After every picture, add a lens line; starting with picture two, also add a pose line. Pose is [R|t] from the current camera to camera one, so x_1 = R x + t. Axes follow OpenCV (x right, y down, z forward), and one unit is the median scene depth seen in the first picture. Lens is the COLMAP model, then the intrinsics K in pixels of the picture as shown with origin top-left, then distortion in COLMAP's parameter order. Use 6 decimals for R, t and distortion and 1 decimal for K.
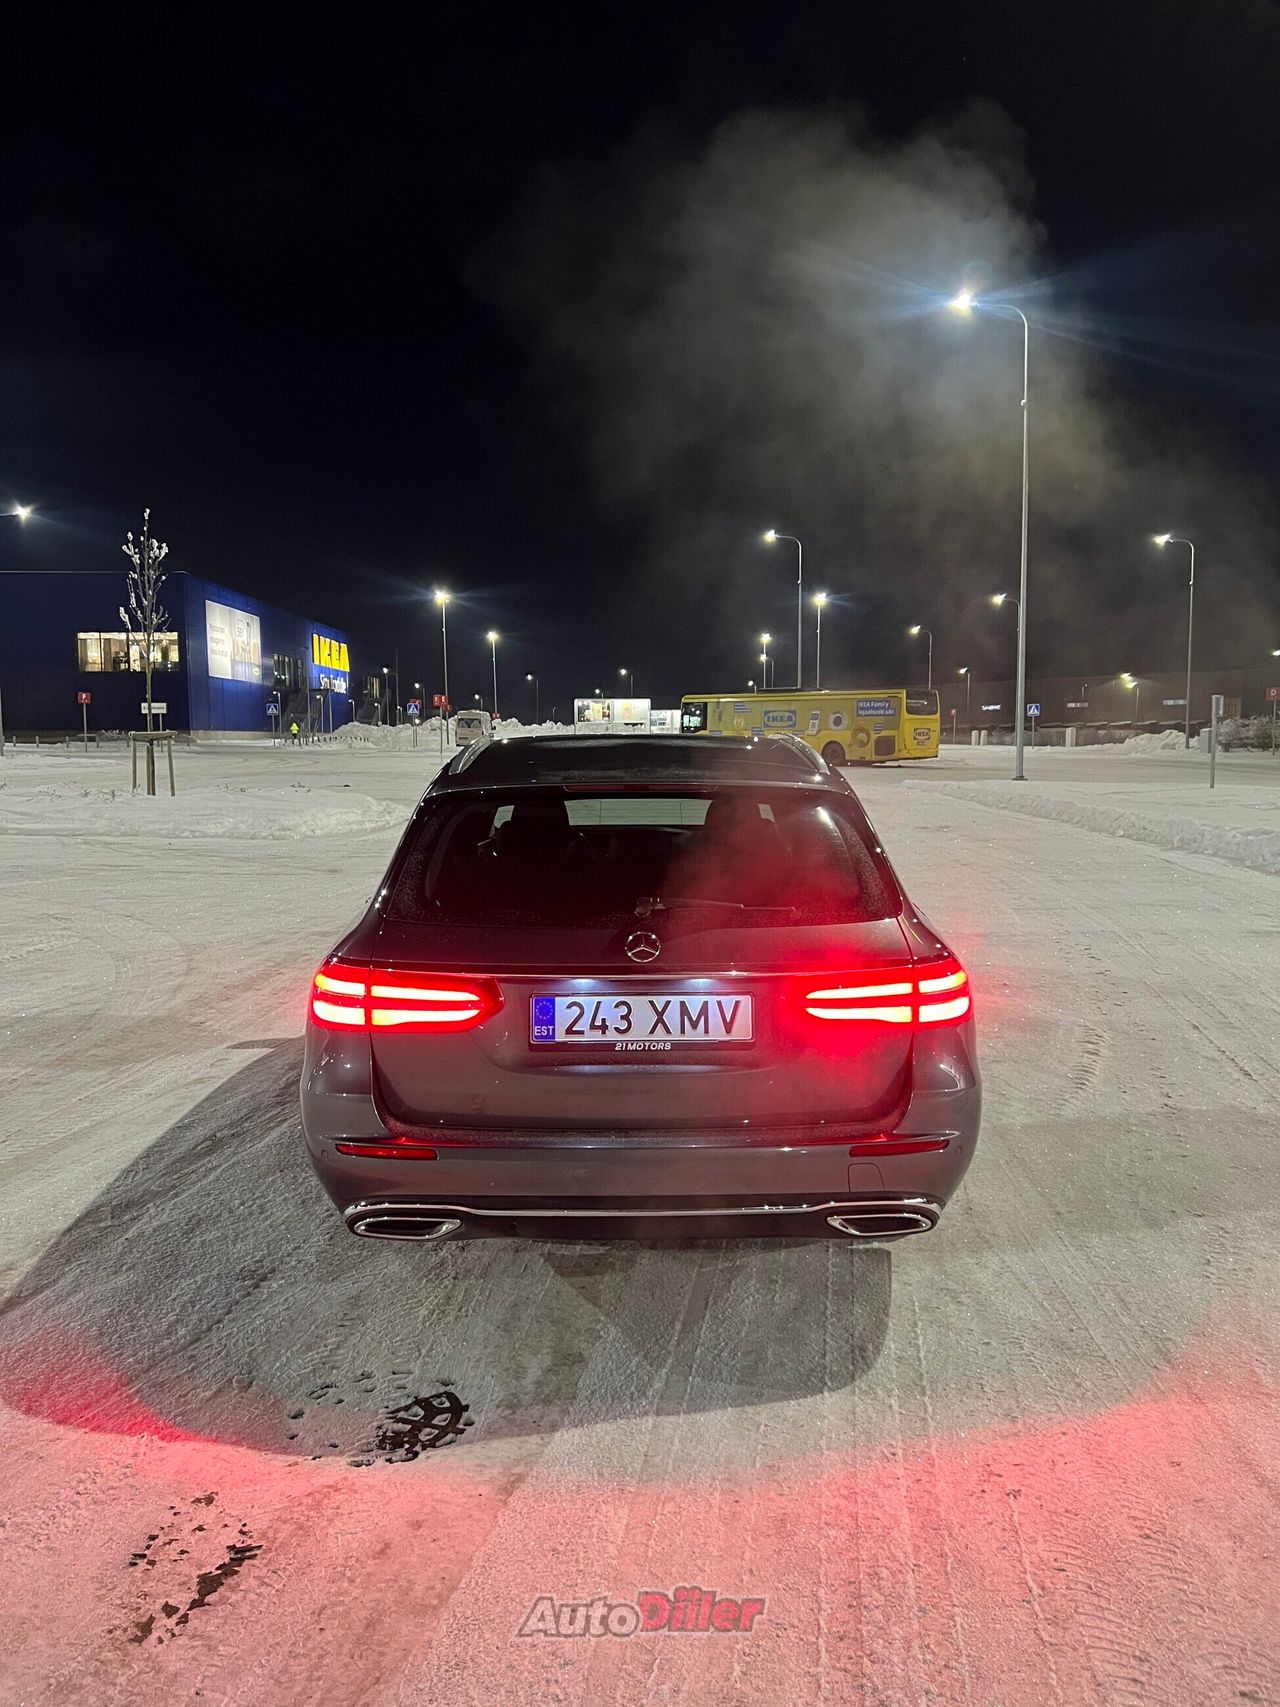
lens RADIAL K [[1283.6, 0, 642.0], [0, 1283.6, 844.4], [0, 0, 1]] dist [0.051154, -0.060349]
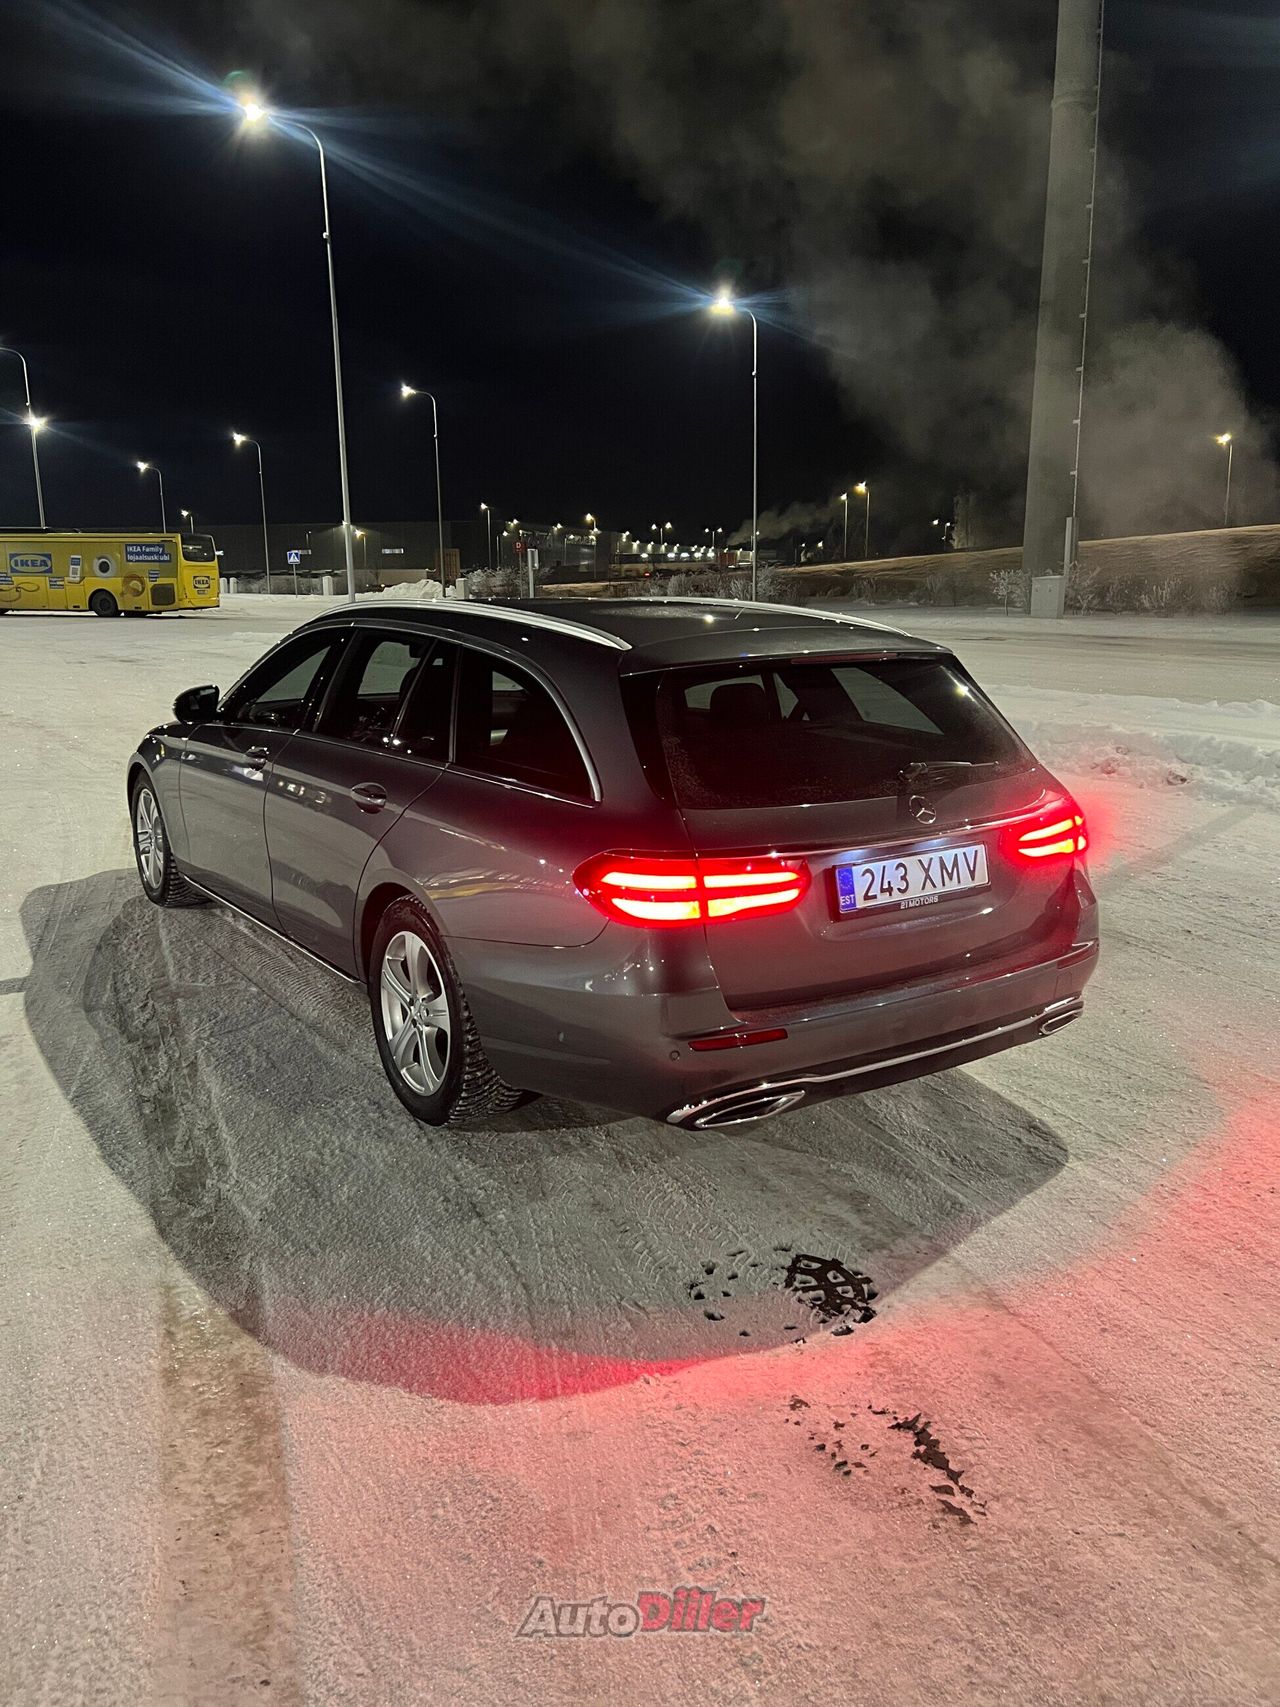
lens RADIAL K [[1283.6, 0, 648.8], [0, 1283.6, 849.3], [0, 0, 1]] dist [0.051154, -0.060349]
pose [[0.834295, -0.110400, 0.540151, -0.424251], [0.045315, 0.990162, 0.132385, -0.021559], [-0.549453, -0.085971, 0.831090, 0.130957]]
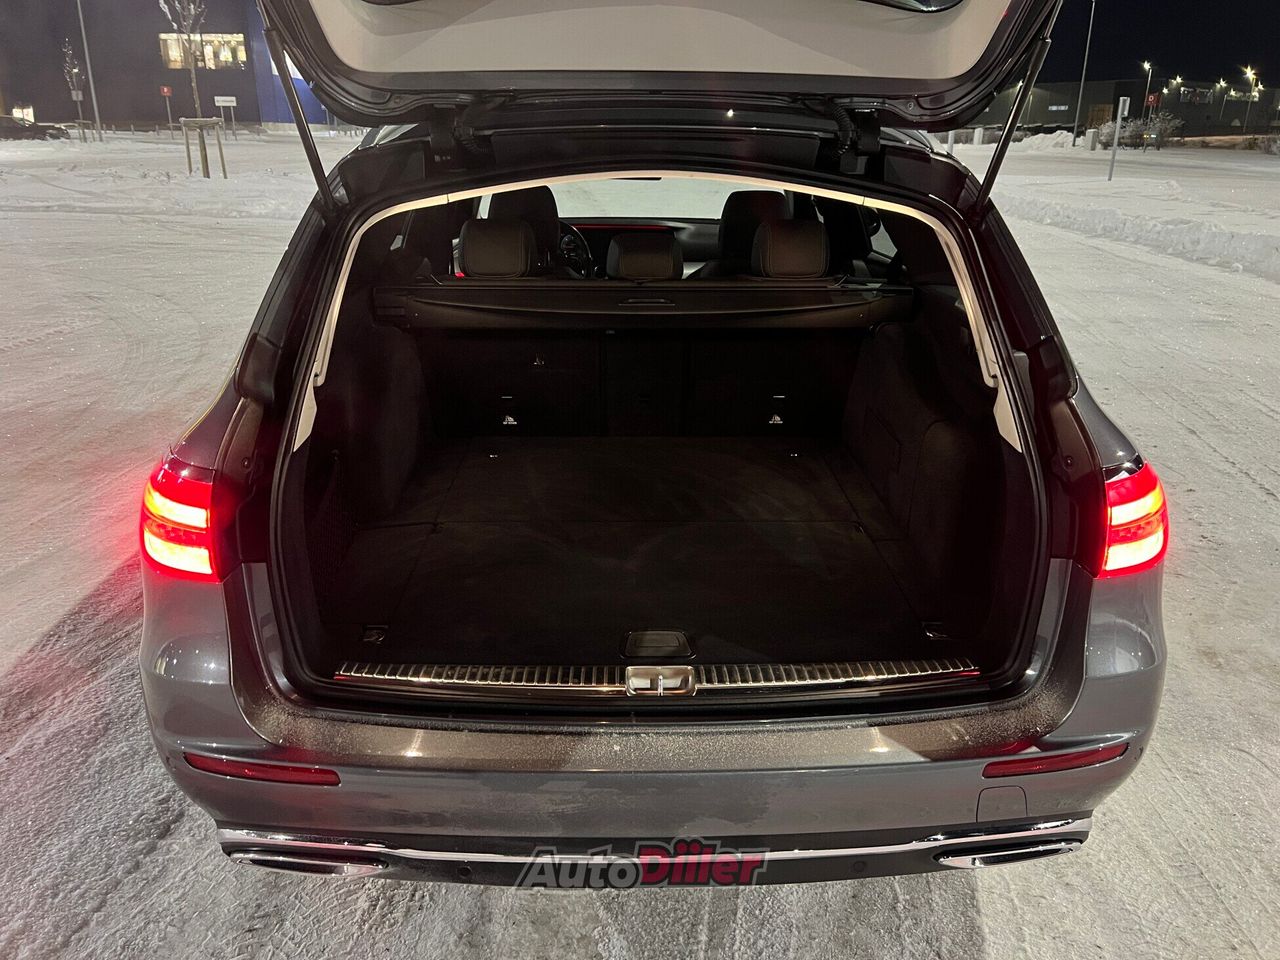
lens RADIAL K [[962.5, 0, 646.0], [0, 962.5, 488.9], [0, 0, 1]] dist [0.051154, -0.060349]
pose [[0.999842, 0.005092, 0.017007, -0.009366], [-0.009414, 0.964271, 0.264752, -0.013431], [-0.015052, -0.264870, 0.964167, 0.316156]]
